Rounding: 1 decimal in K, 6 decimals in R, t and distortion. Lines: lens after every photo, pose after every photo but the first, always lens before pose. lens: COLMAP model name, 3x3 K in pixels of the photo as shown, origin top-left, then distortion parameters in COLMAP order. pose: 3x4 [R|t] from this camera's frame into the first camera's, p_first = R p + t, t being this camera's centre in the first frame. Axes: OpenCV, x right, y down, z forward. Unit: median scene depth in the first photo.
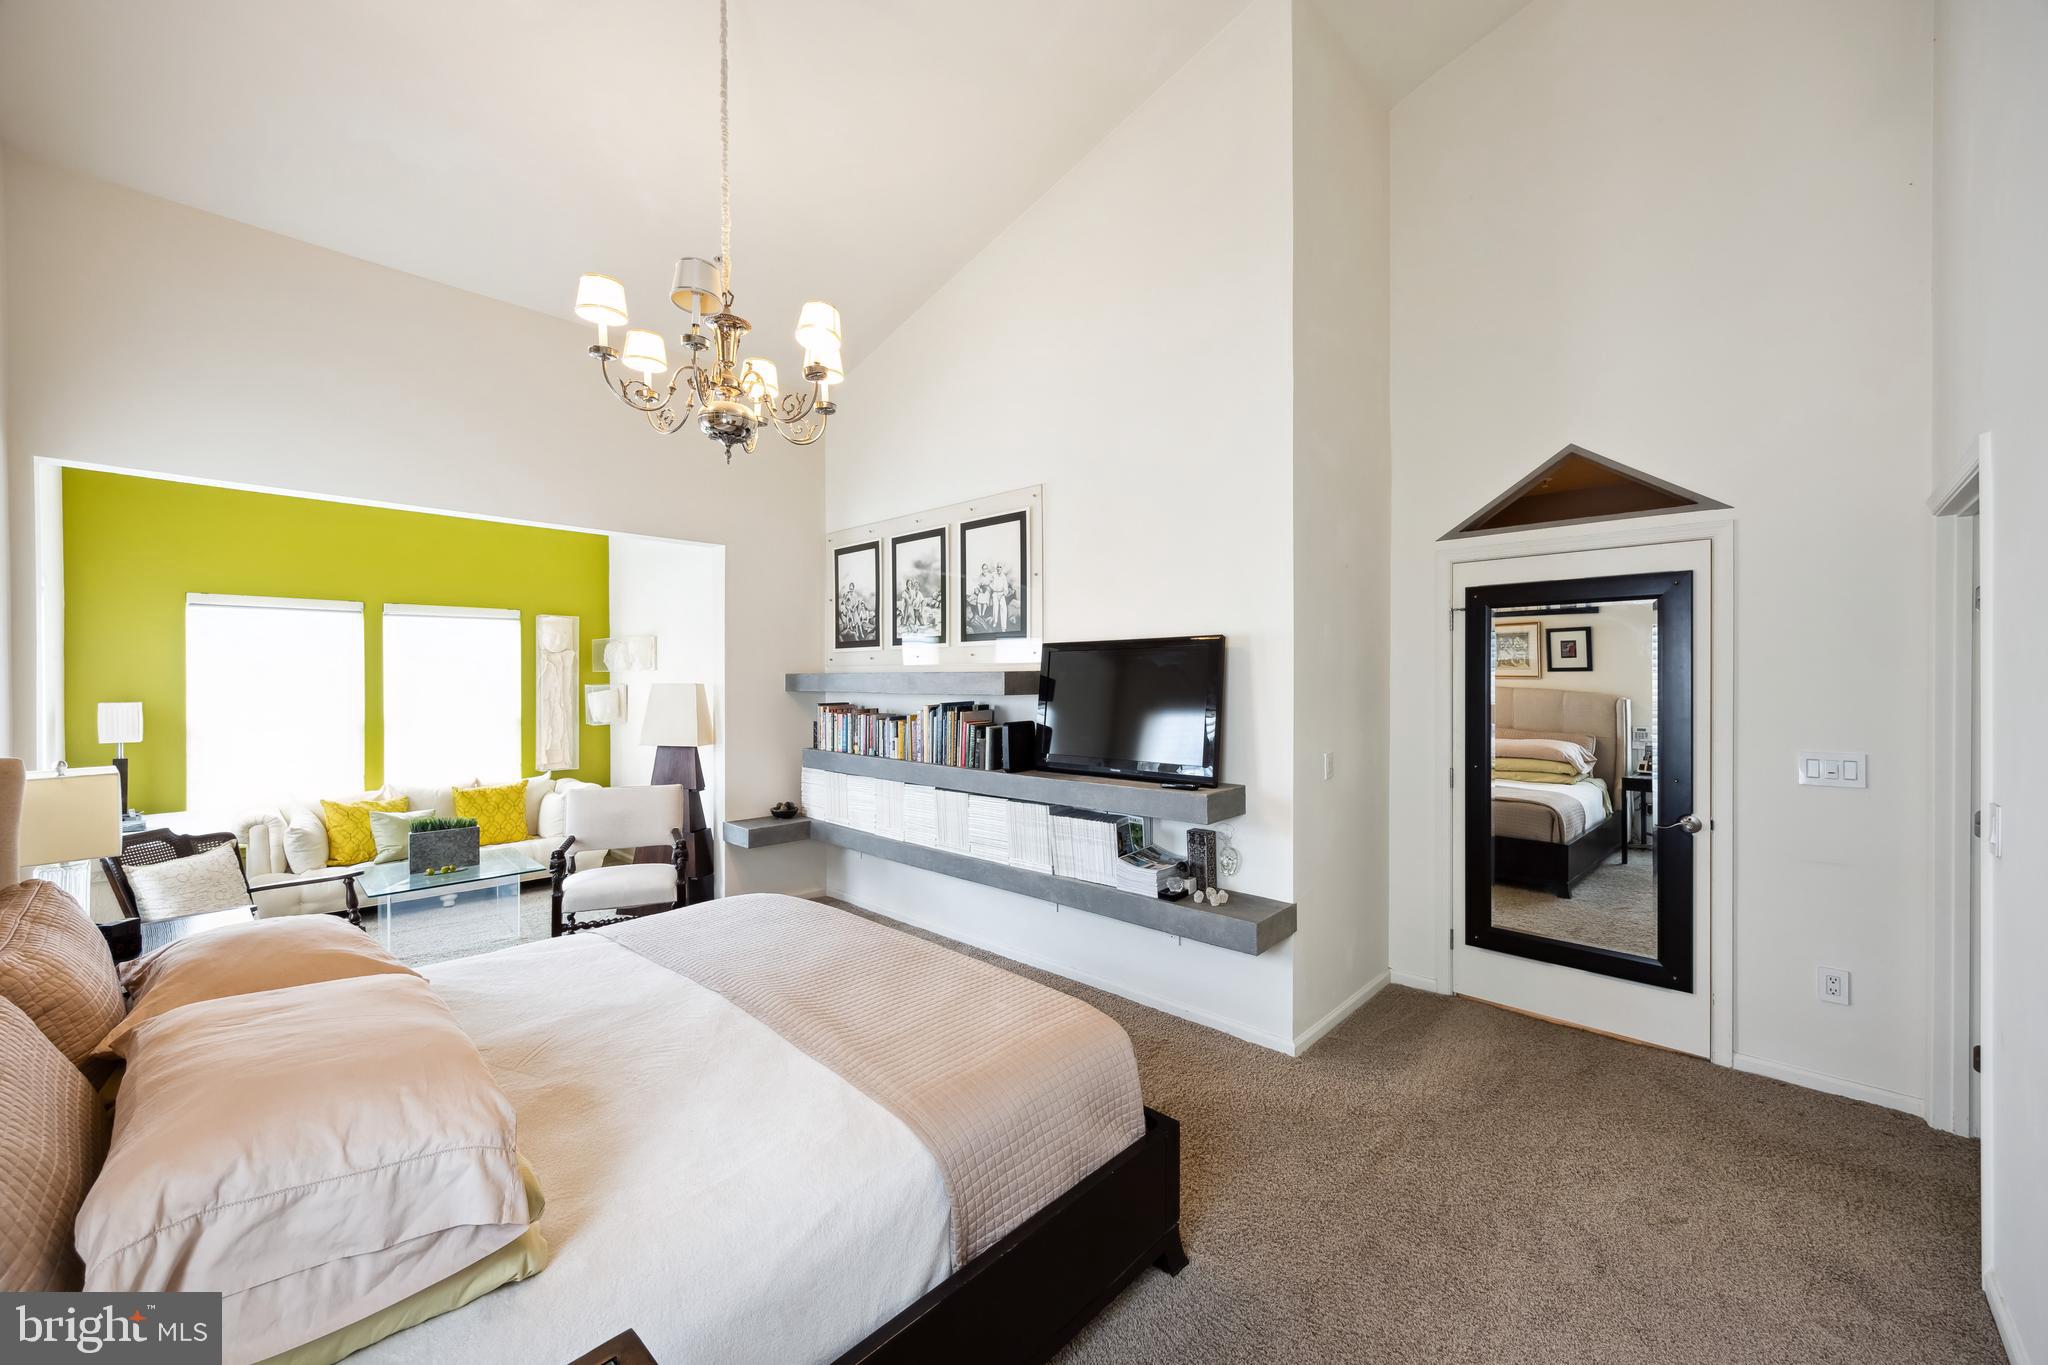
lens RADIAL K [[790.9, 0, 1034.9], [0, 790.9, 677.7], [0, 0, 1]] dist [0.006597, -0.000177]
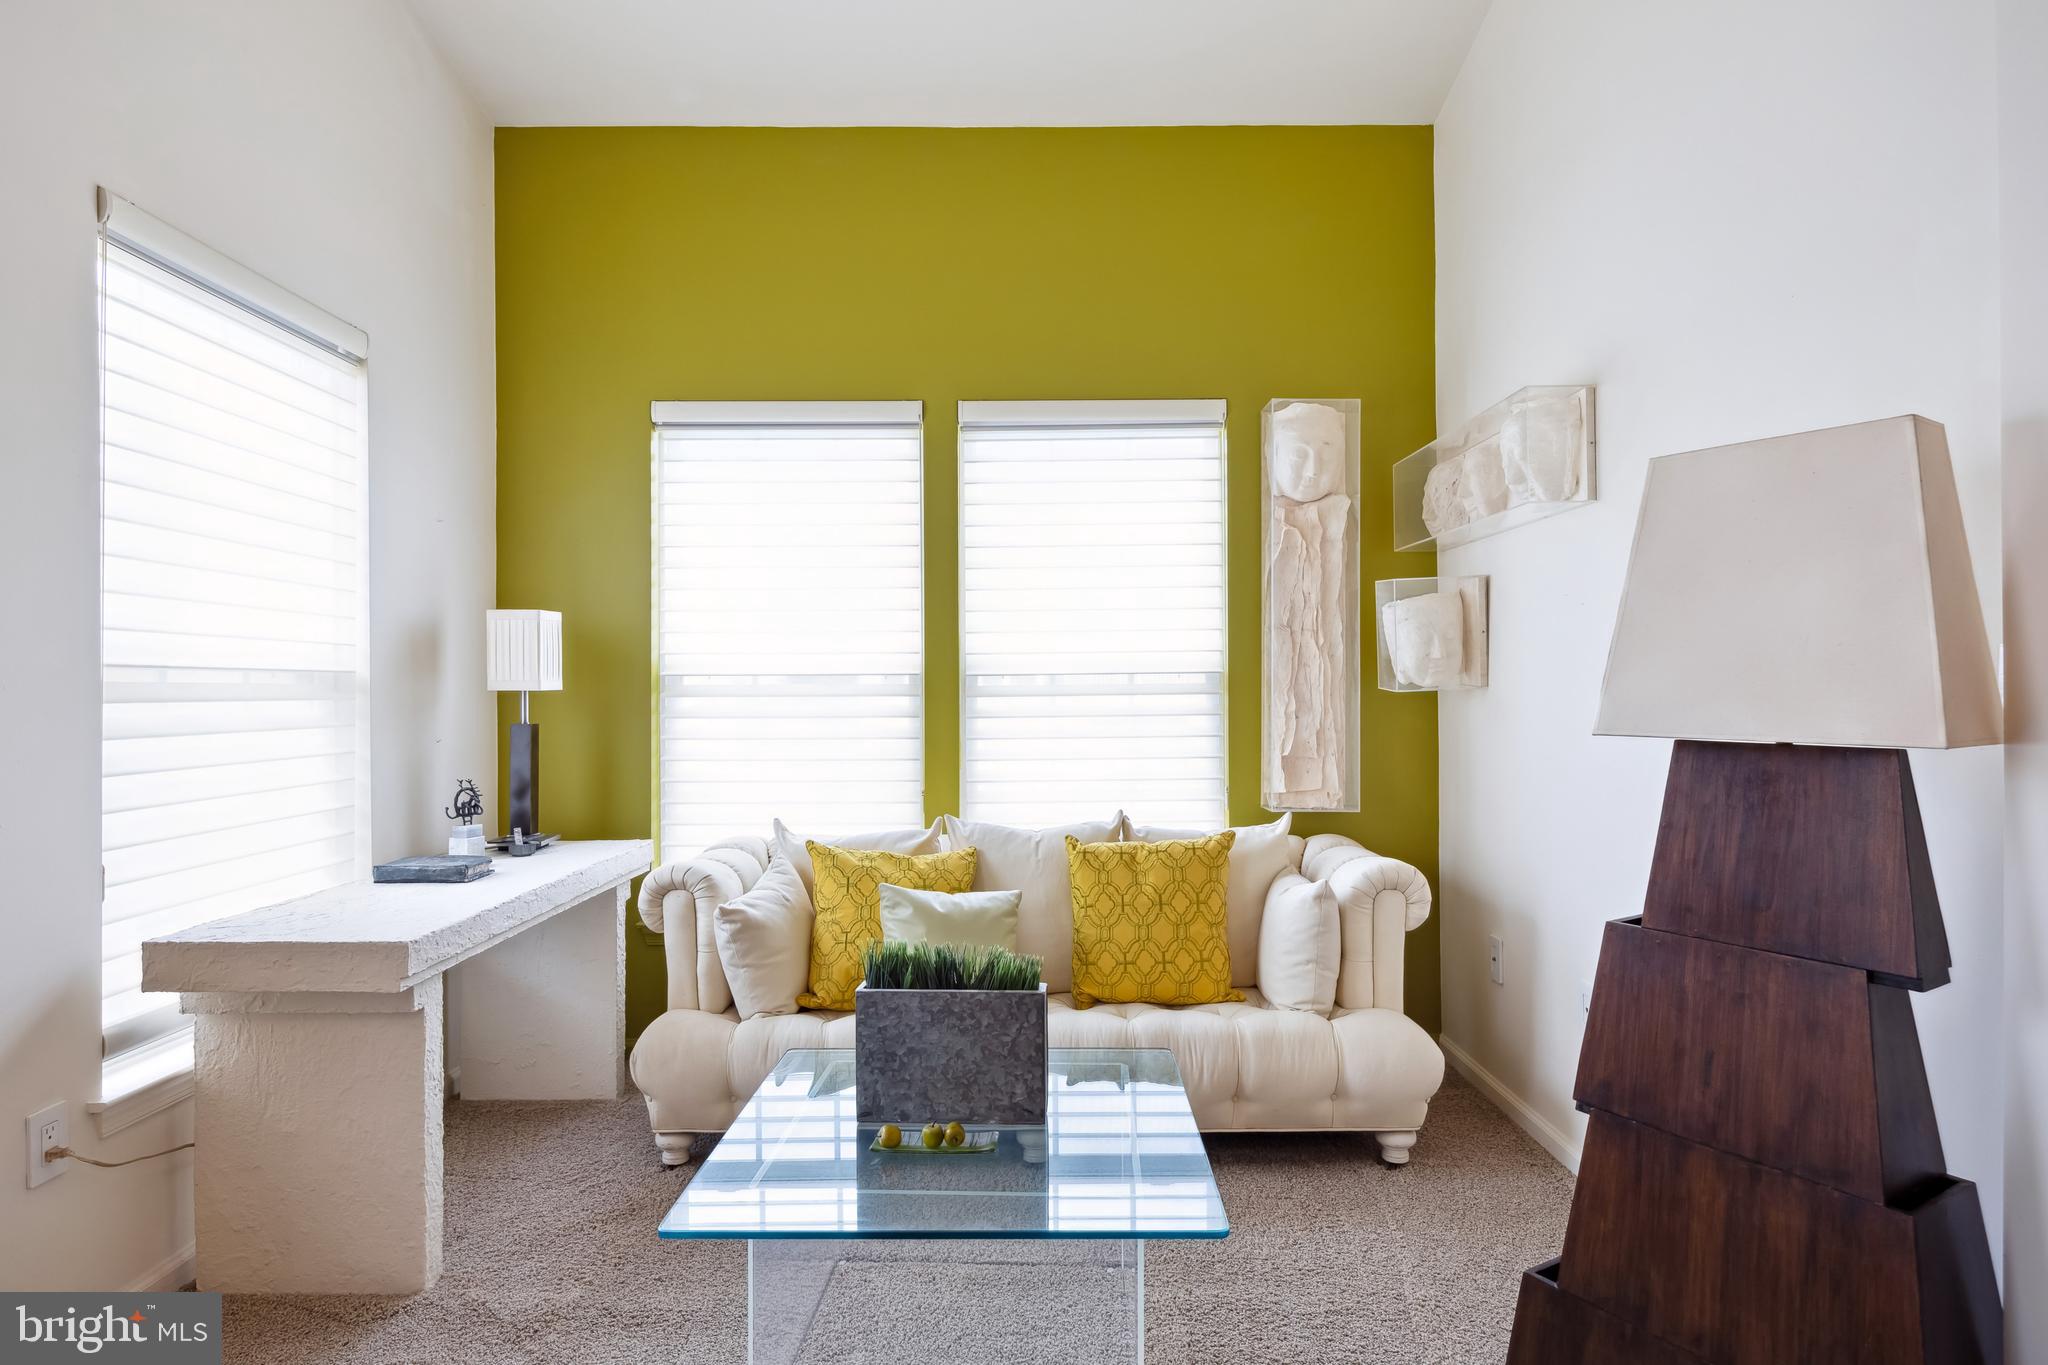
lens RADIAL K [[1164.6, 0, 1025.1], [0, 1164.6, 678.7], [0, 0, 1]] dist [-0.005370, -0.000418]
pose [[0.688068, -0.004426, -0.725632, -0.305194], [0.003077, 0.999990, -0.003182, 0.057415], [0.725639, -0.000044, 0.688075, 0.541340]]
